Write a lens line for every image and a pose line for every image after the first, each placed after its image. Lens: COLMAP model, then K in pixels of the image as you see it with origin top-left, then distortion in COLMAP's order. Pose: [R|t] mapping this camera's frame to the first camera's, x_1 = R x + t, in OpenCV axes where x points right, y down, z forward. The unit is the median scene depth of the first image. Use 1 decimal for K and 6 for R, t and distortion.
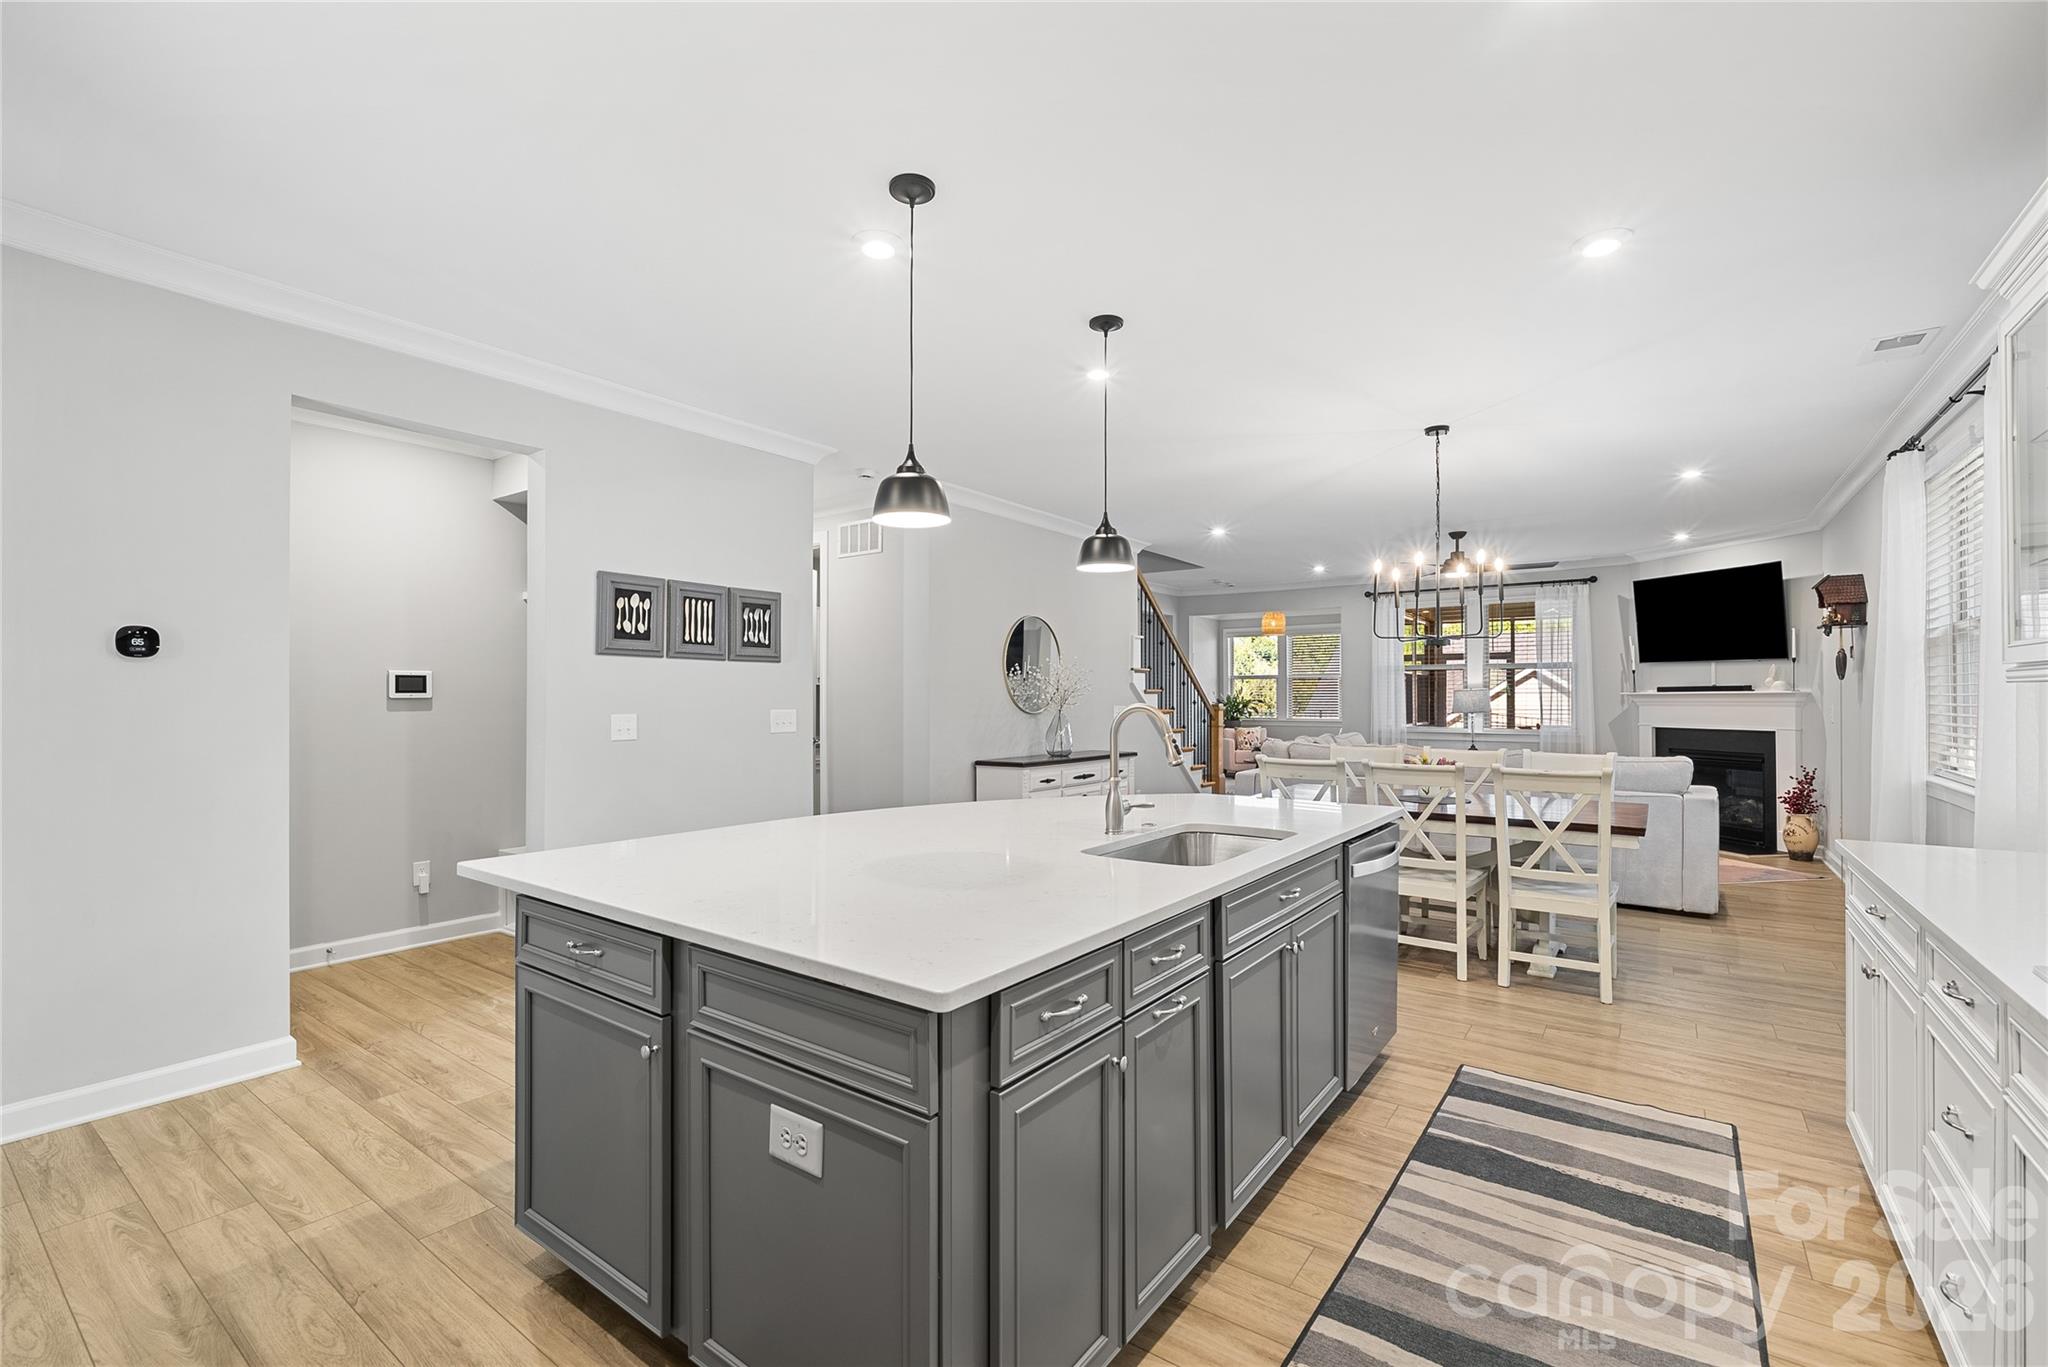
lens RADIAL K [[881.2, 0, 1015.1], [0, 881.2, 708.8], [0, 0, 1]] dist [-0.001840, 0.000184]
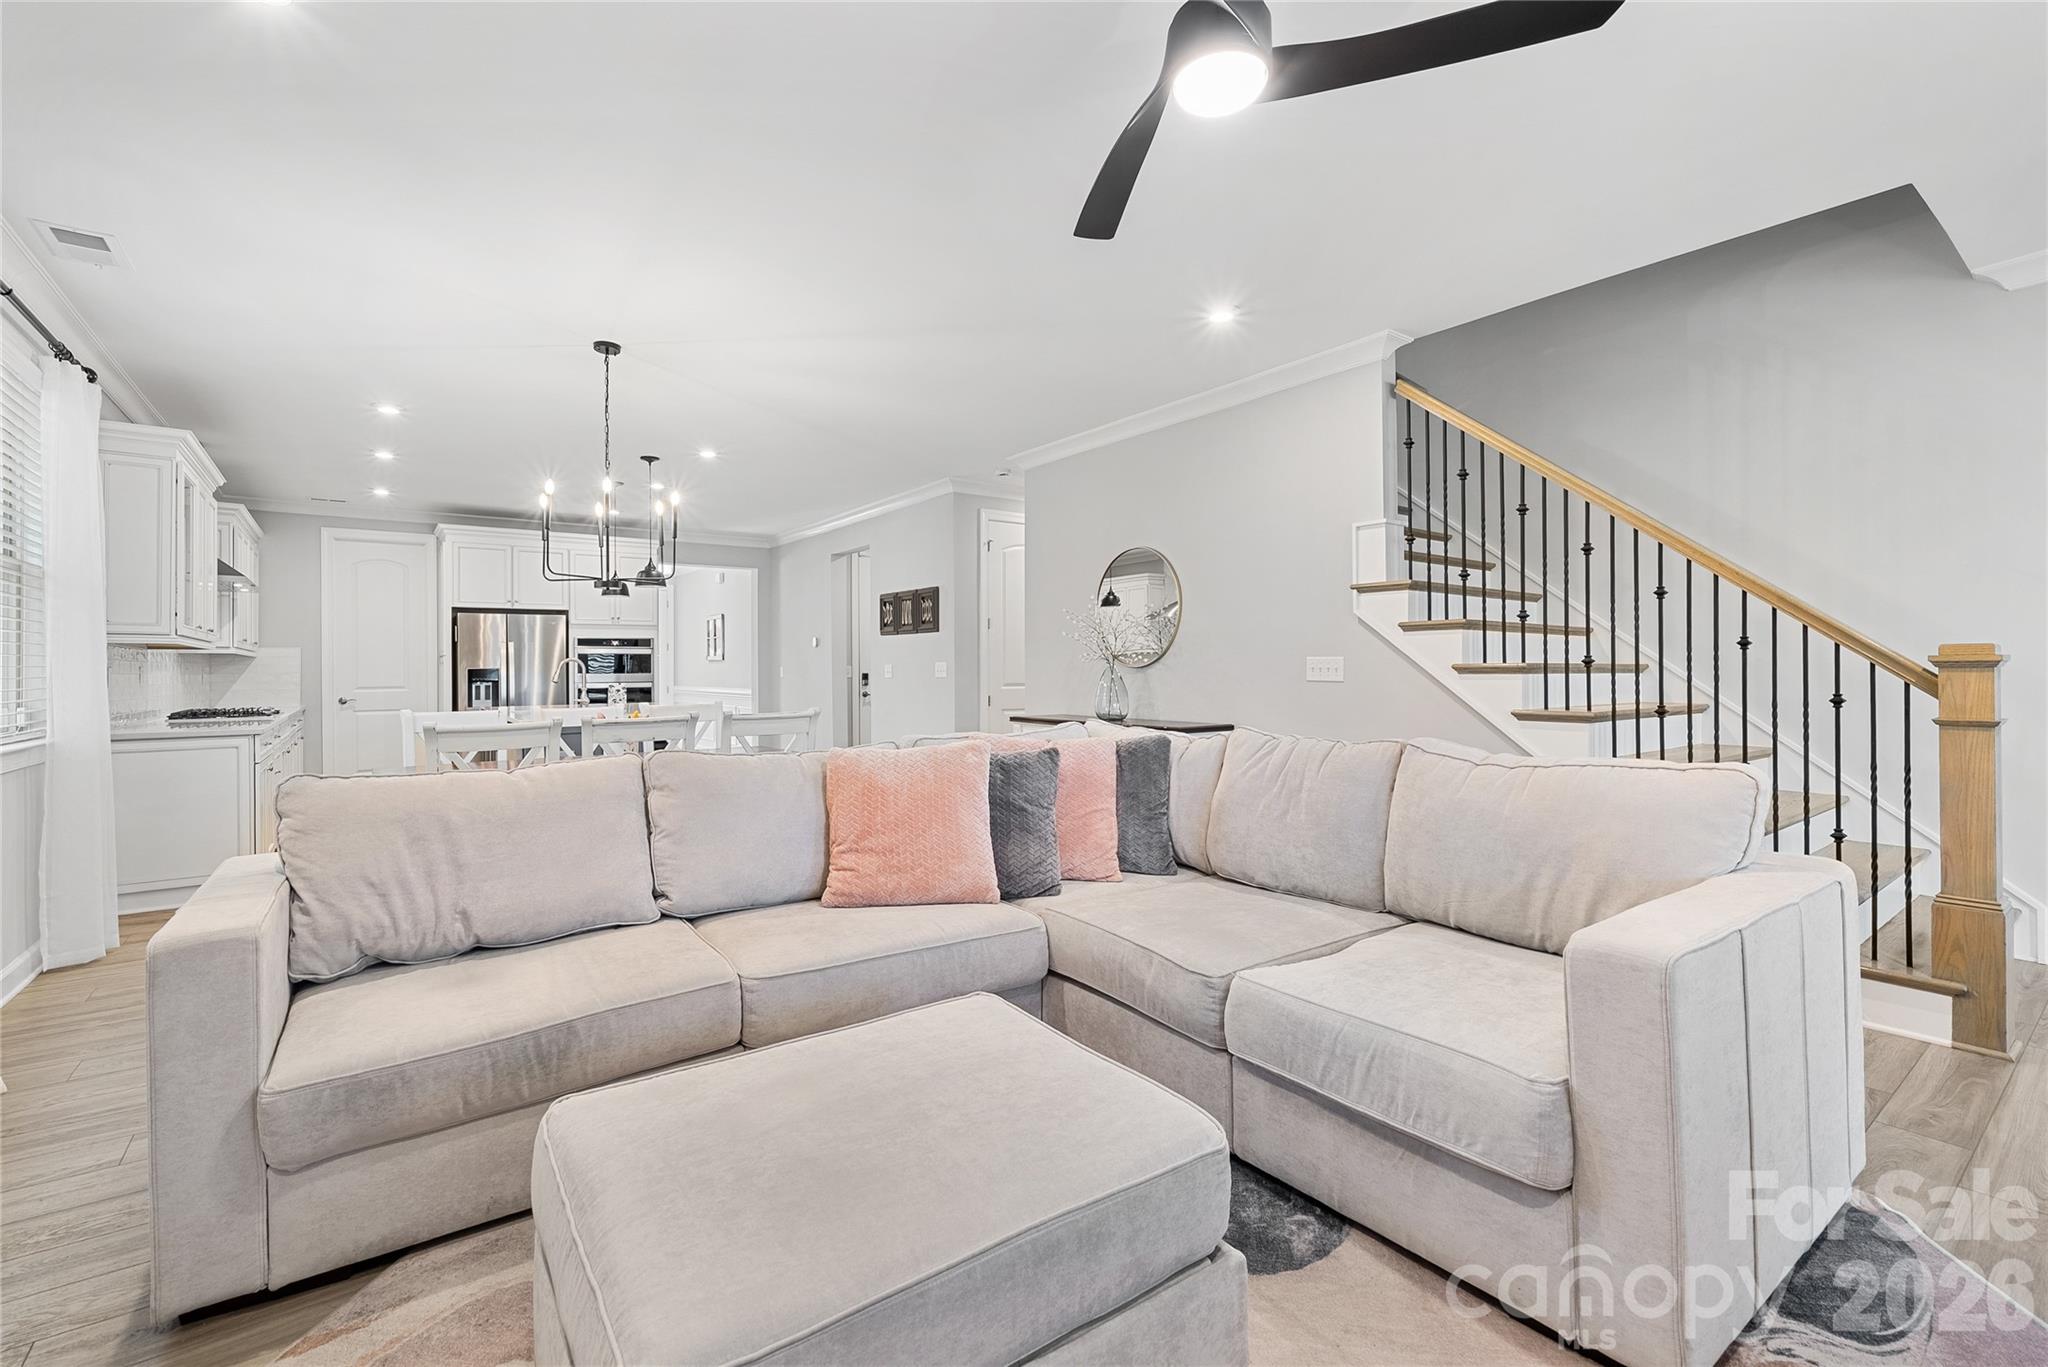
lens RADIAL K [[888.5, 0, 1023.7], [0, 888.5, 666.3], [0, 0, 1]] dist [-0.001110, -0.000137]
pose [[-0.293432, -0.000436, -0.955980, 1.224938], [-0.004413, 0.999990, 0.000899, 0.006055], [0.955970, 0.004482, -0.293431, 1.673152]]
